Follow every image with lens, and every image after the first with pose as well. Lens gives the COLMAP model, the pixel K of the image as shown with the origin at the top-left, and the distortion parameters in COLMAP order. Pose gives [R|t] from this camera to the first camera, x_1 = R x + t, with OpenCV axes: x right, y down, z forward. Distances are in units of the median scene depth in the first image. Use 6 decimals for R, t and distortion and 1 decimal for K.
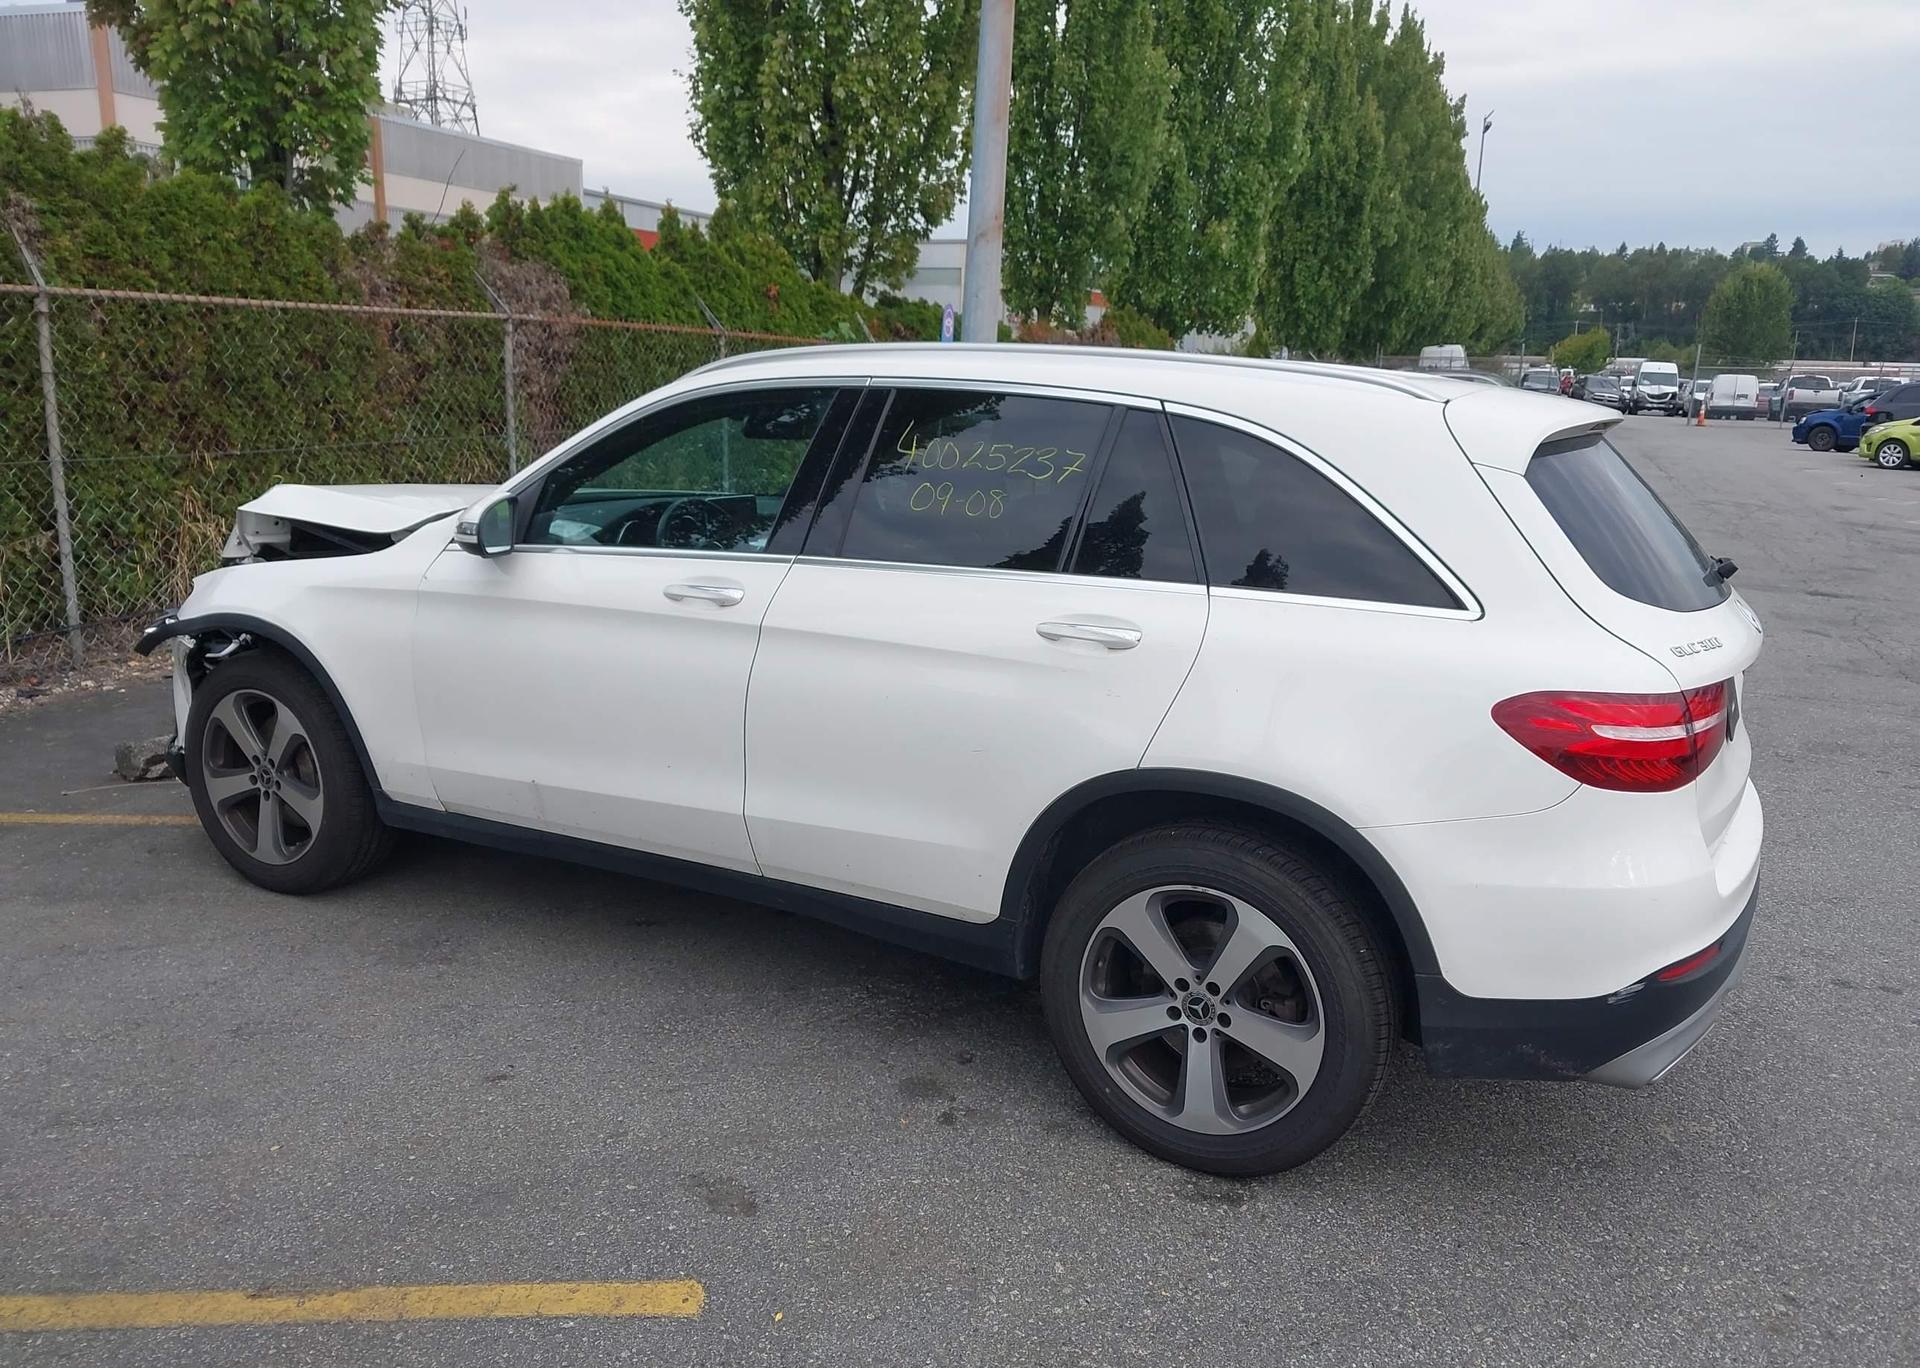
lens RADIAL K [[1526.6, 0, 957.0], [0, 1526.6, 680.6], [0, 0, 1]] dist [0.020365, -0.026372]
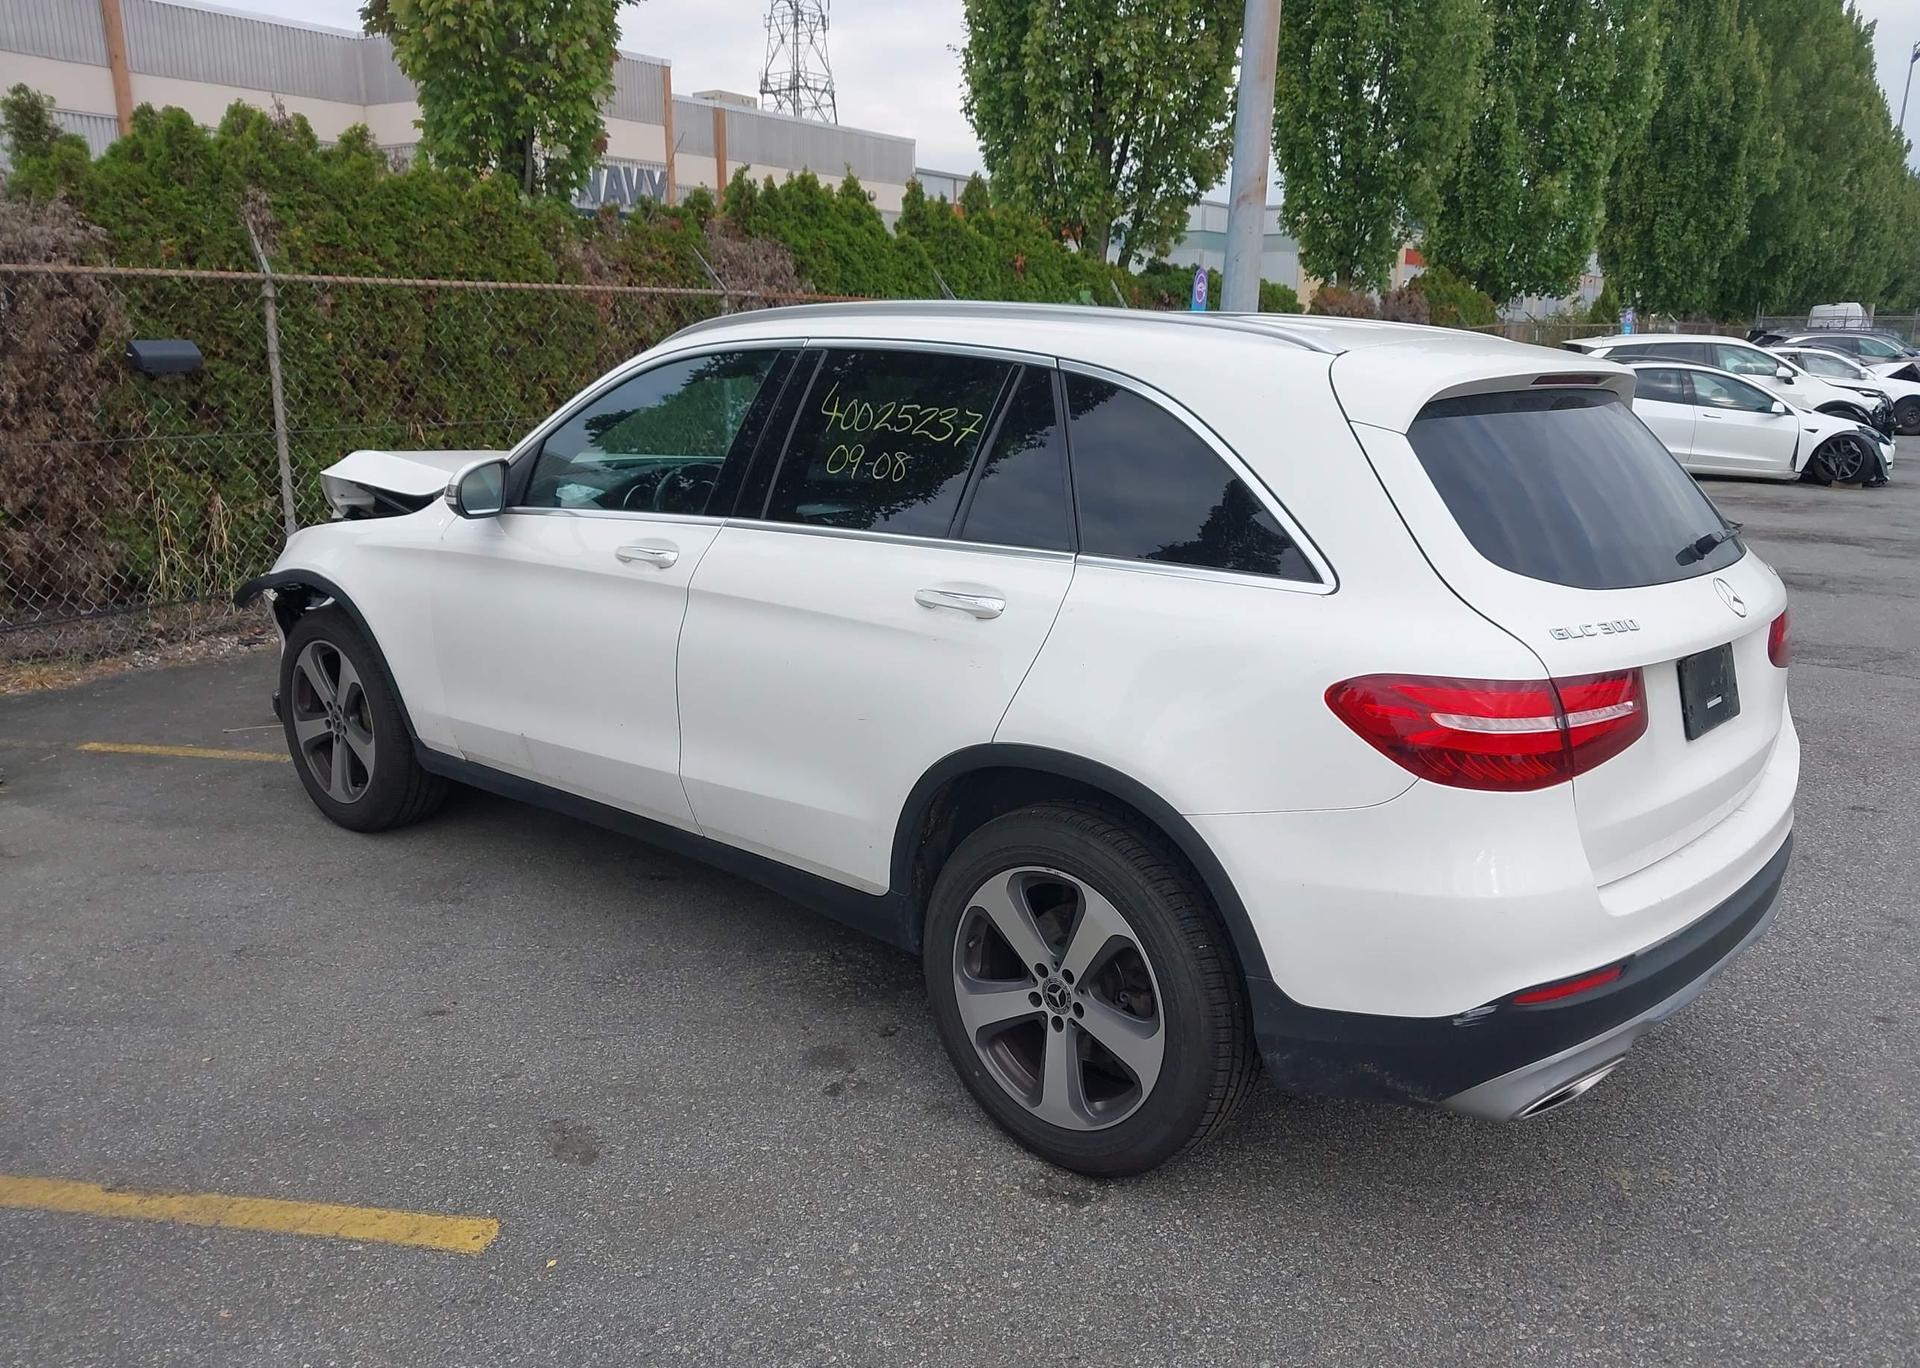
lens RADIAL K [[1526.6, 0, 958.7], [0, 1526.6, 677.4], [0, 0, 1]] dist [0.020365, -0.026372]
pose [[0.975663, 0.031464, -0.217005, 0.135745], [-0.028281, 0.999442, 0.017759, 0.000157], [0.217443, -0.011190, 0.976009, 0.026873]]
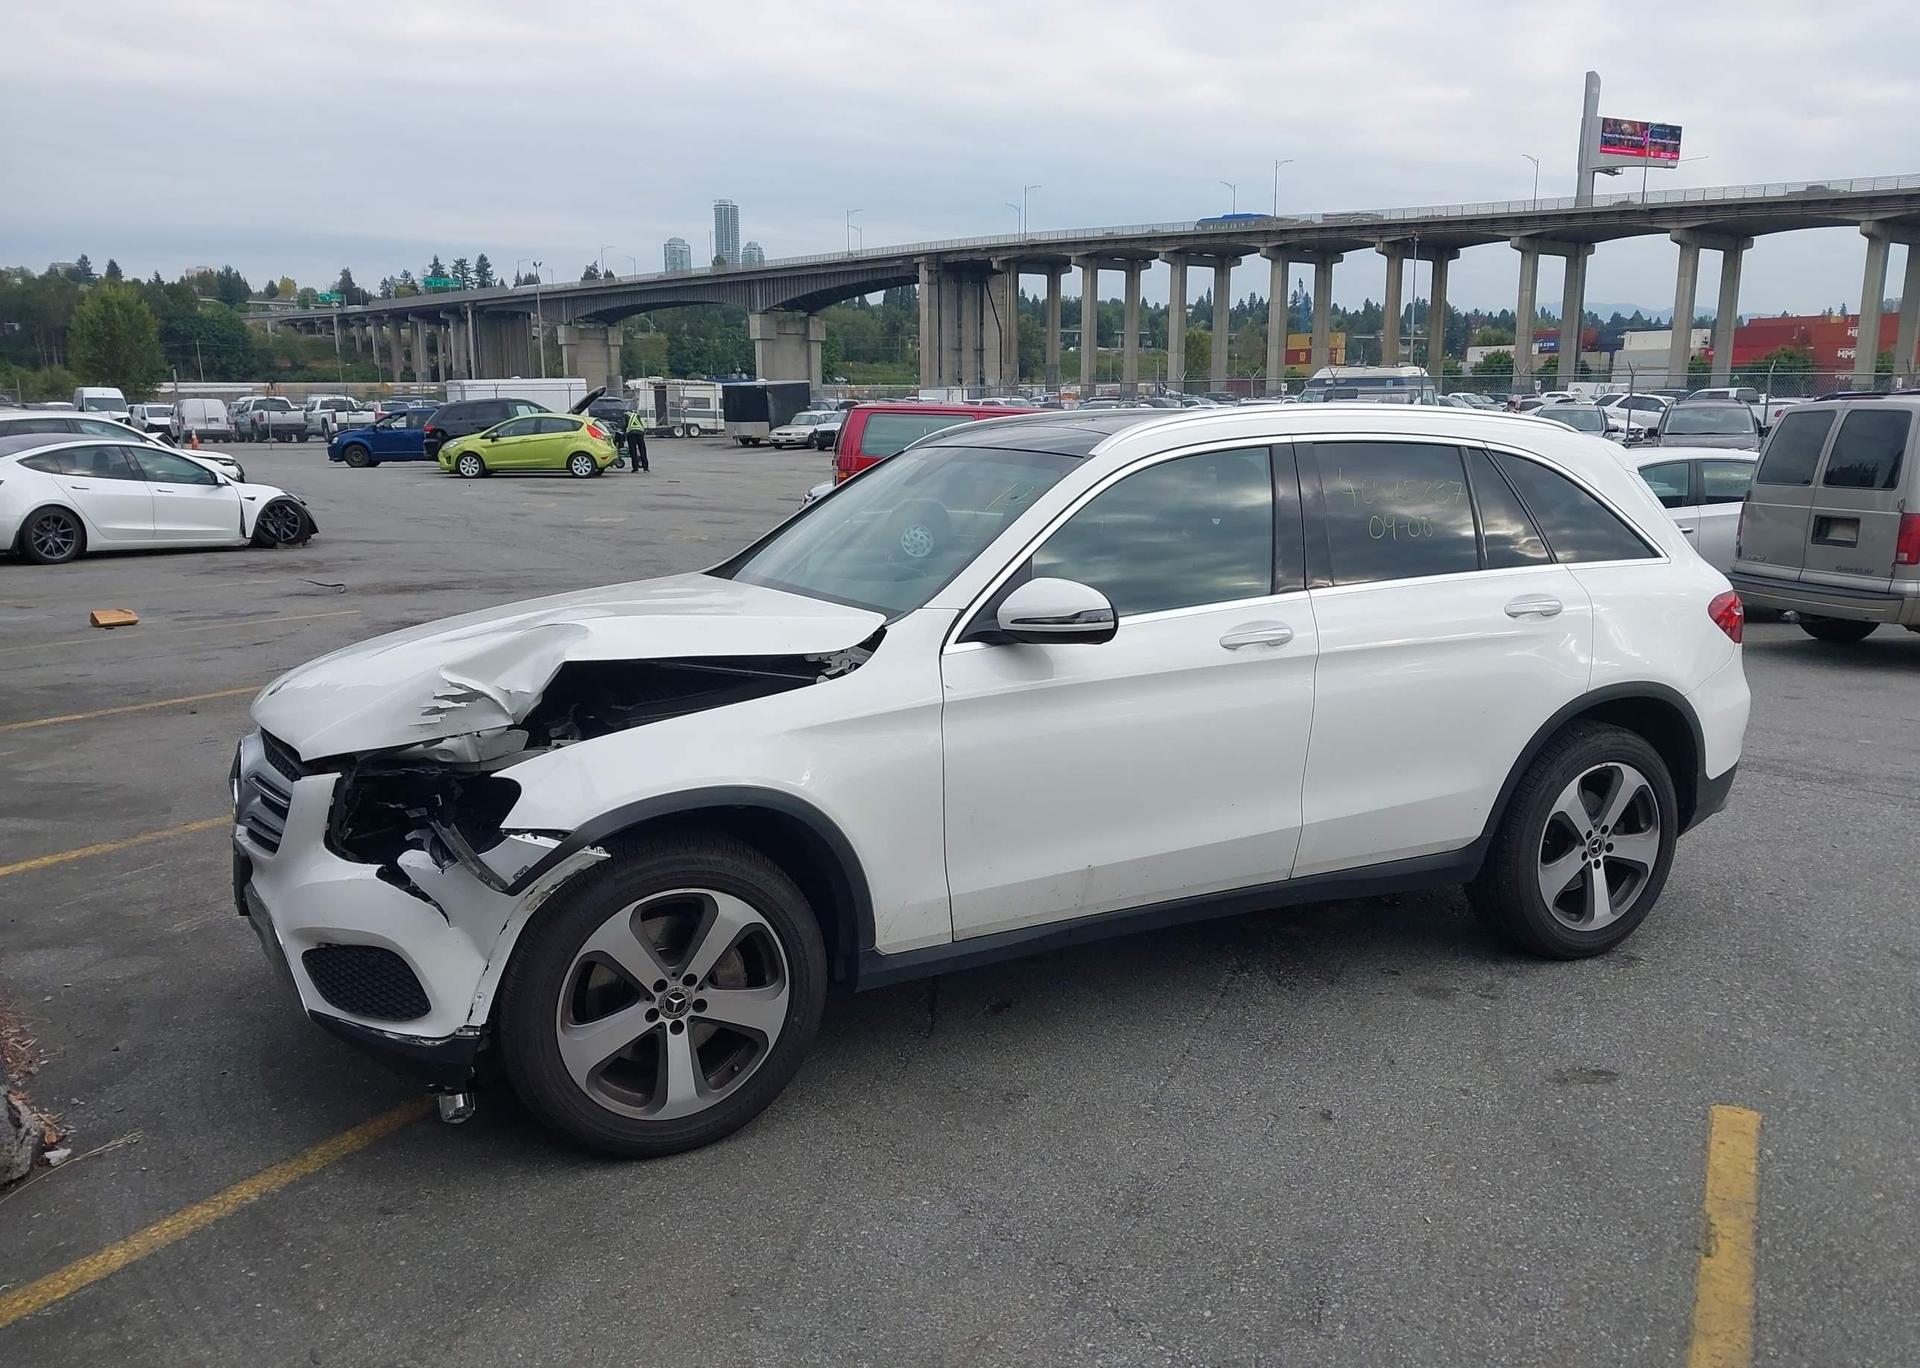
lens RADIAL K [[1526.6, 0, 961.4], [0, 1526.6, 681.6], [0, 0, 1]] dist [0.020365, -0.026372]
pose [[0.557038, -0.176807, 0.811448, -0.617613], [0.187358, 0.978640, 0.084621, -0.083067], [-0.809077, 0.104894, 0.578266, 0.283217]]
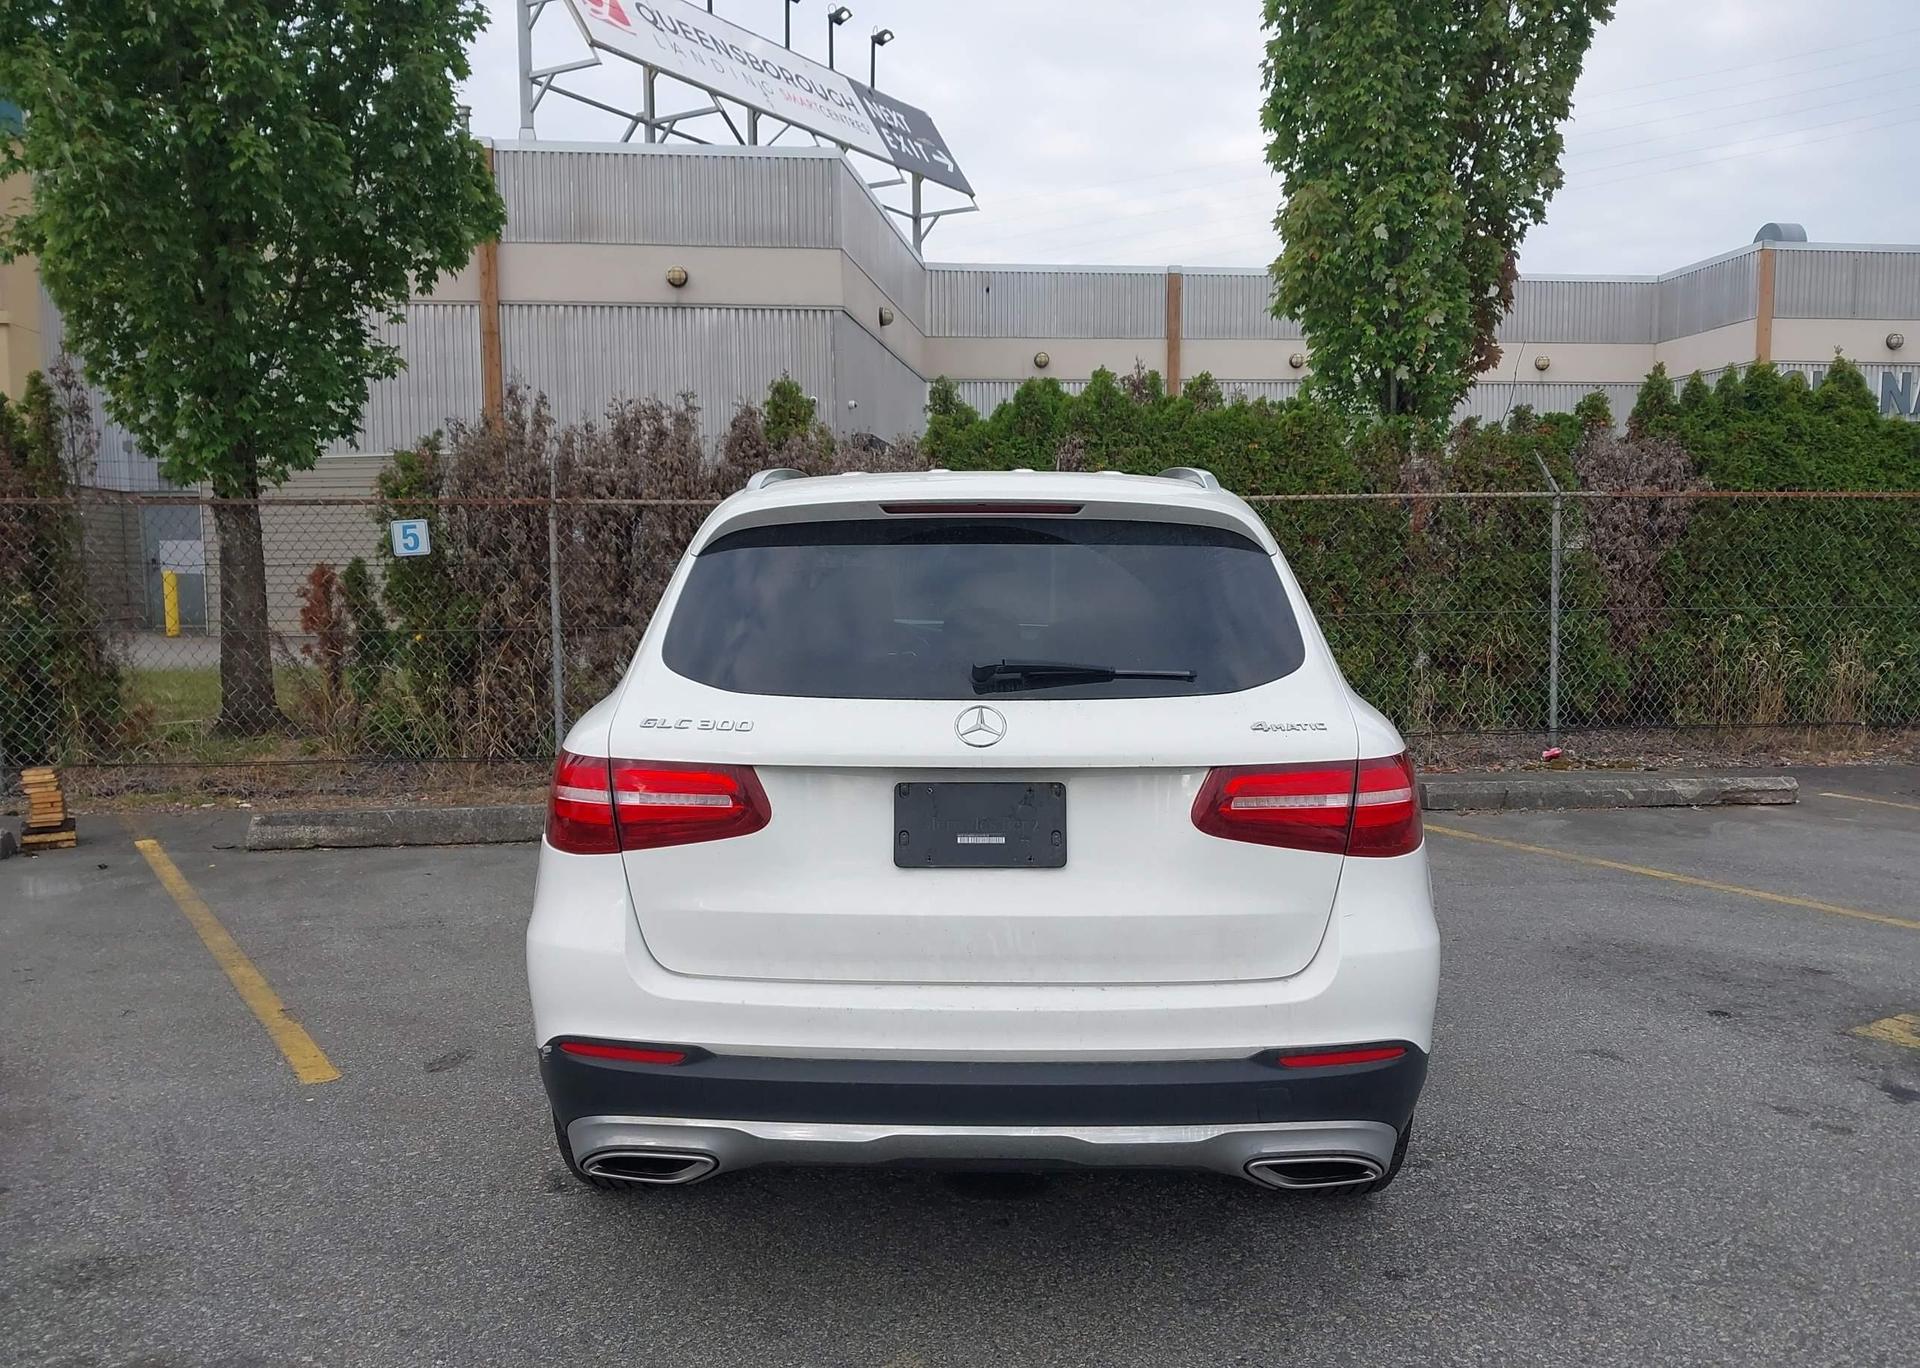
lens RADIAL K [[1526.6, 0, 965.9], [0, 1526.6, 691.6], [0, 0, 1]] dist [0.020365, -0.026372]
pose [[0.471439, 0.038744, -0.881047, 0.590363], [-0.156239, 0.986901, -0.040204, -0.012976], [0.867948, 0.156608, 0.471317, 0.298136]]
